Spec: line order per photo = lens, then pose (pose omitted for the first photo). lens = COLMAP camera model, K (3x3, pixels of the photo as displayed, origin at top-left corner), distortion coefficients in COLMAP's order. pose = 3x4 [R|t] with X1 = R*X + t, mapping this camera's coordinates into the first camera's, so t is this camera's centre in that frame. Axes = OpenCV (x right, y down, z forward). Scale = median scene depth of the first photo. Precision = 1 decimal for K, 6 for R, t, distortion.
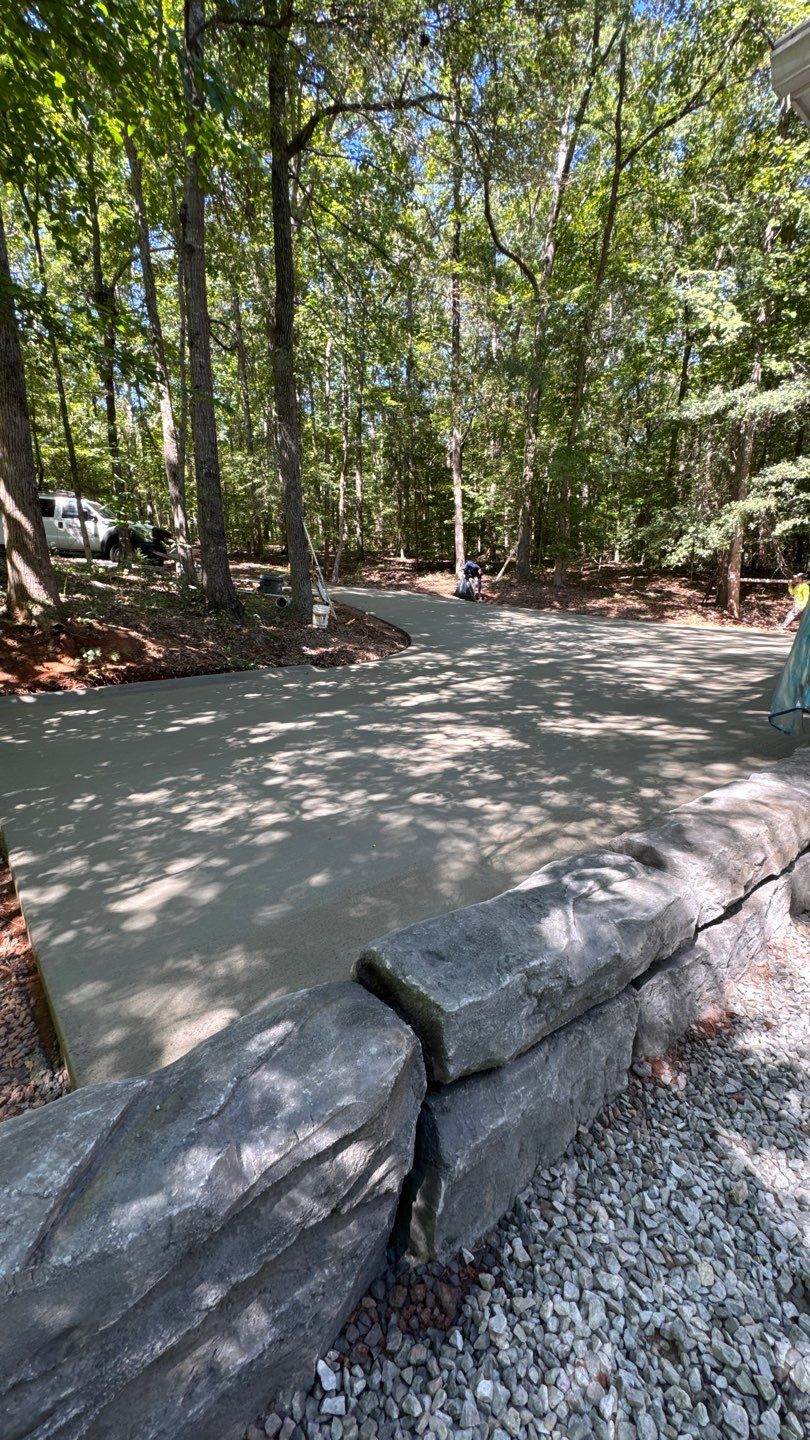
lens RADIAL K [[575.7, 0, 407.8], [0, 575.7, 714.7], [0, 0, 1]] dist [-0.003321, 0.001130]
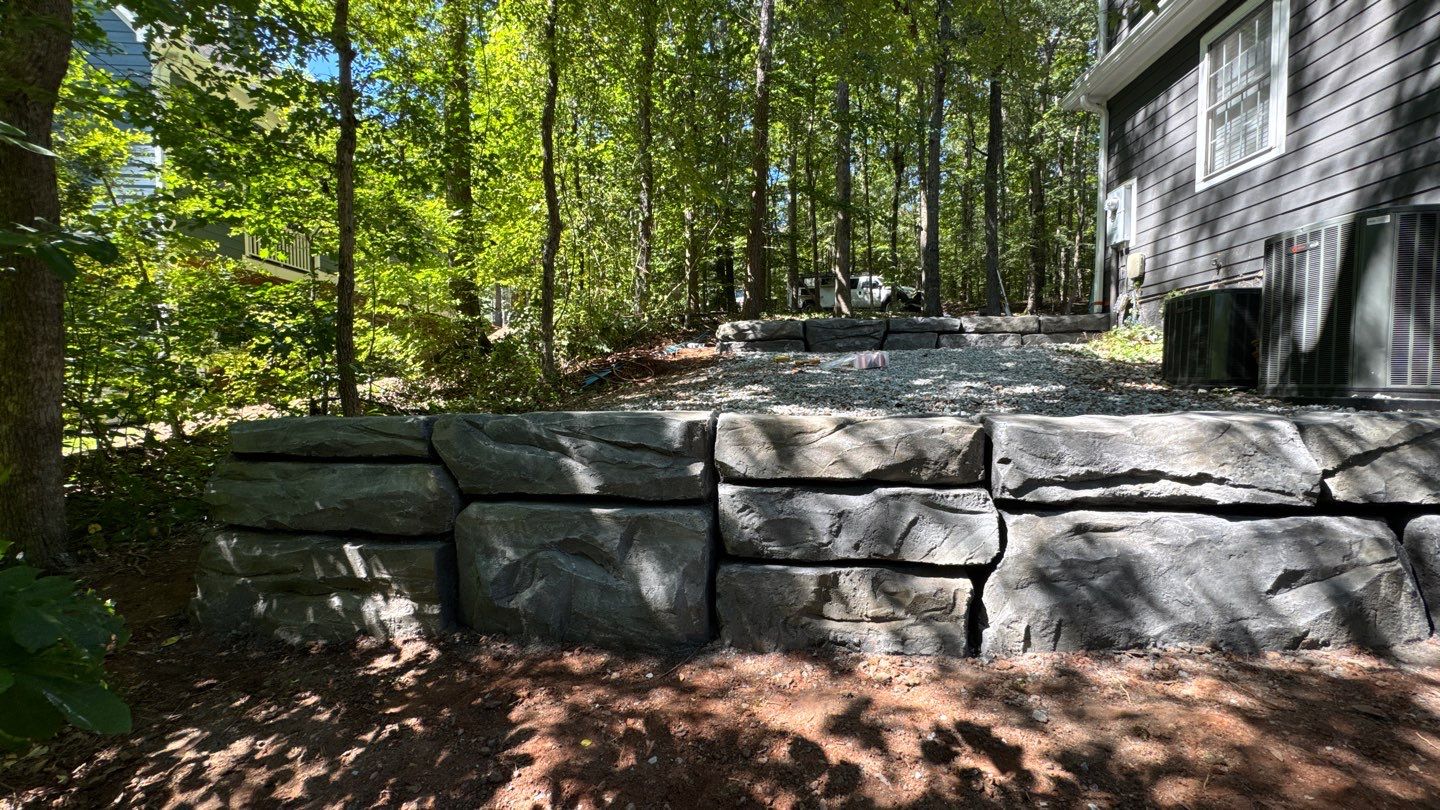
lens RADIAL K [[575.7, 0, 719.6], [0, 575.7, 402.0], [0, 0, 1]] dist [-0.003321, 0.001130]
pose [[0.717644, 0.035391, -0.695511, 0.325215], [-0.137217, 0.986316, -0.091395, 0.227080], [0.682759, 0.161024, 0.712679, -0.490512]]
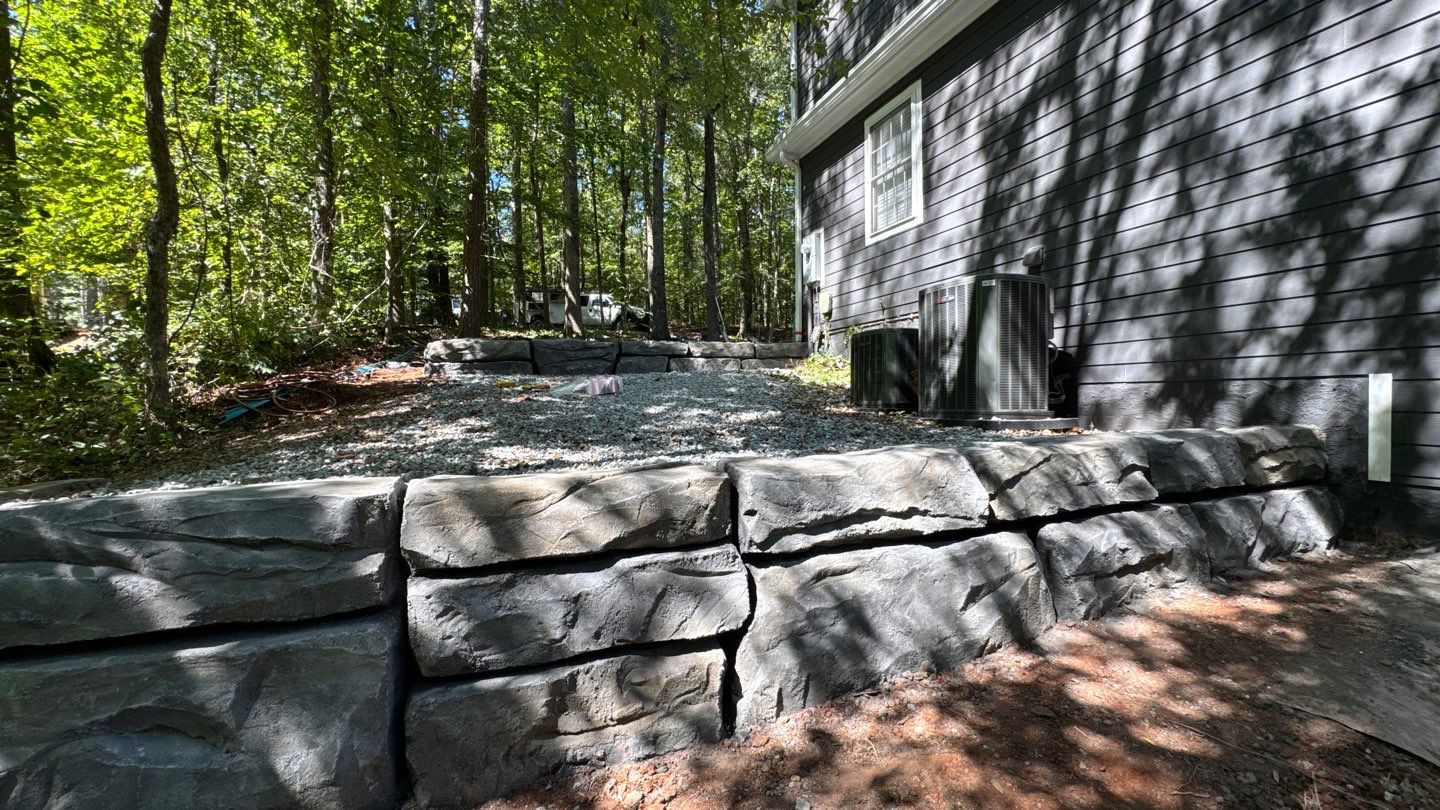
lens RADIAL K [[575.7, 0, 721.9], [0, 575.7, 401.7], [0, 0, 1]] dist [-0.003321, 0.001130]
pose [[0.952353, 0.000689, -0.304997, 0.308826], [-0.052955, 0.985183, -0.163126, 0.212934], [0.300365, 0.171505, 0.938279, -0.466474]]
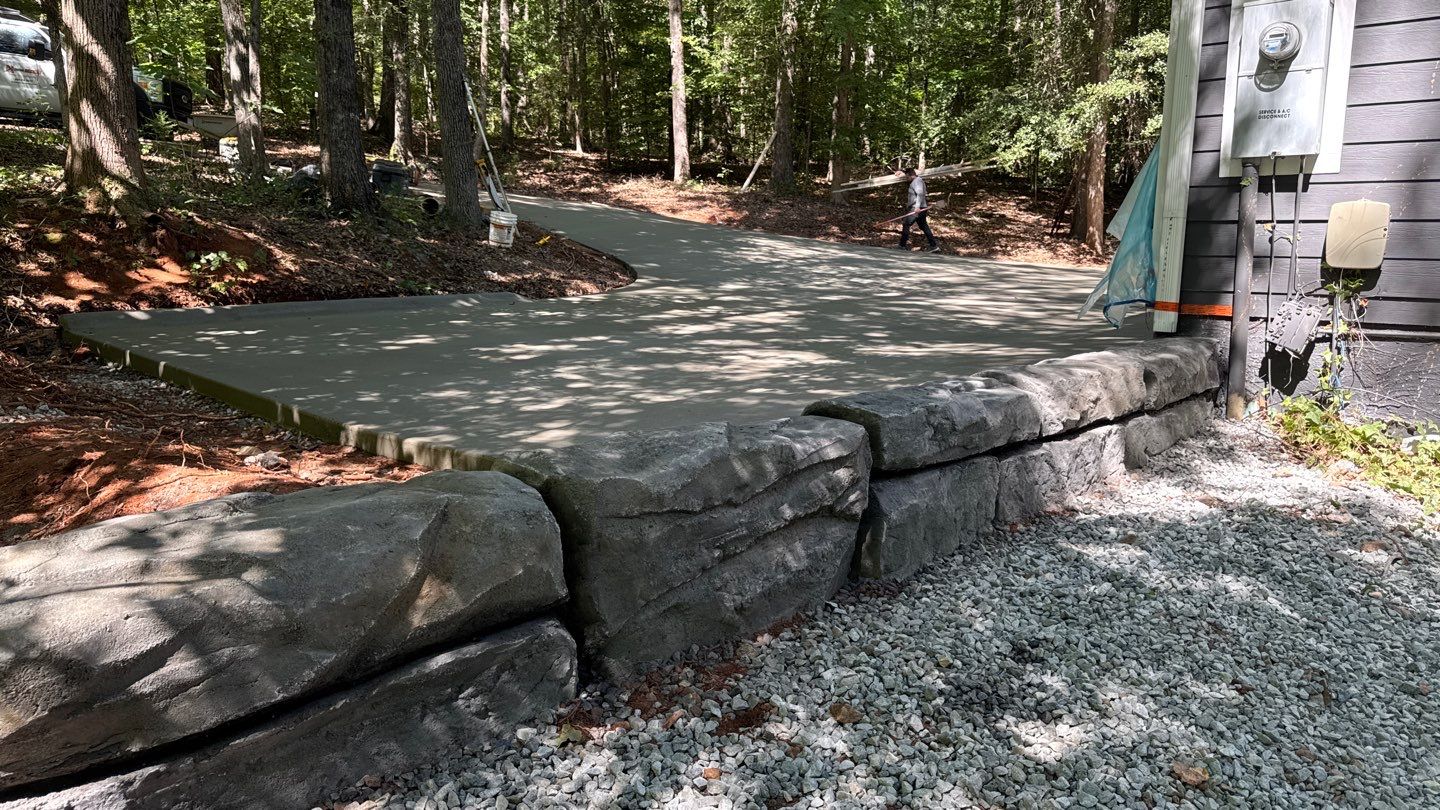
lens RADIAL K [[1022.8, 0, 725.8], [0, 1022.8, 397.5], [0, 0, 1]] dist [0.058444, -0.041839]
pose [[0.986664, -0.000977, 0.162770, -0.071554], [0.007084, 0.999292, -0.036947, 0.052401], [-0.162618, 0.037607, 0.985972, -0.145588]]
